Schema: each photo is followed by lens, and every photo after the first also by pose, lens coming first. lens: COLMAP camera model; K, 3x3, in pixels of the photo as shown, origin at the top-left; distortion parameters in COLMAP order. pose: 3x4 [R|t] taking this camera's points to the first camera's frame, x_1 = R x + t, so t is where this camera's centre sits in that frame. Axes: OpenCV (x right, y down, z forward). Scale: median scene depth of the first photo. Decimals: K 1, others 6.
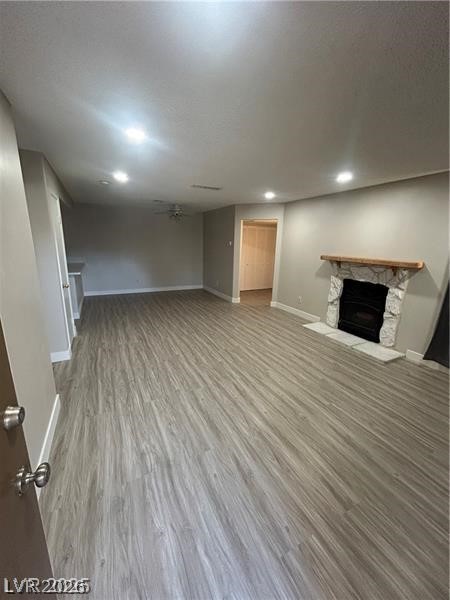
lens RADIAL K [[238.3, 0, 225.0], [0, 238.3, 300.0], [0, 0, 1]] dist [-0.002358, 0.000425]
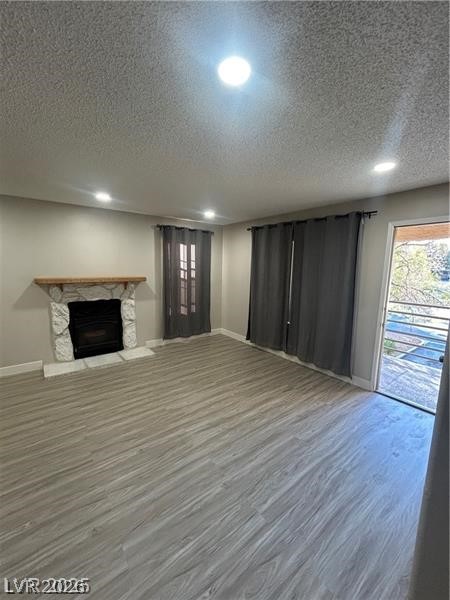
lens RADIAL K [[238.3, 0, 225.0], [0, 238.3, 300.0], [0, 0, 1]] dist [-0.002358, 0.000425]
pose [[-0.171514, -0.171796, 0.970087, -0.573146], [0.216900, 0.953933, 0.207284, -0.199501], [-0.961008, 0.245964, -0.126350, 0.715633]]
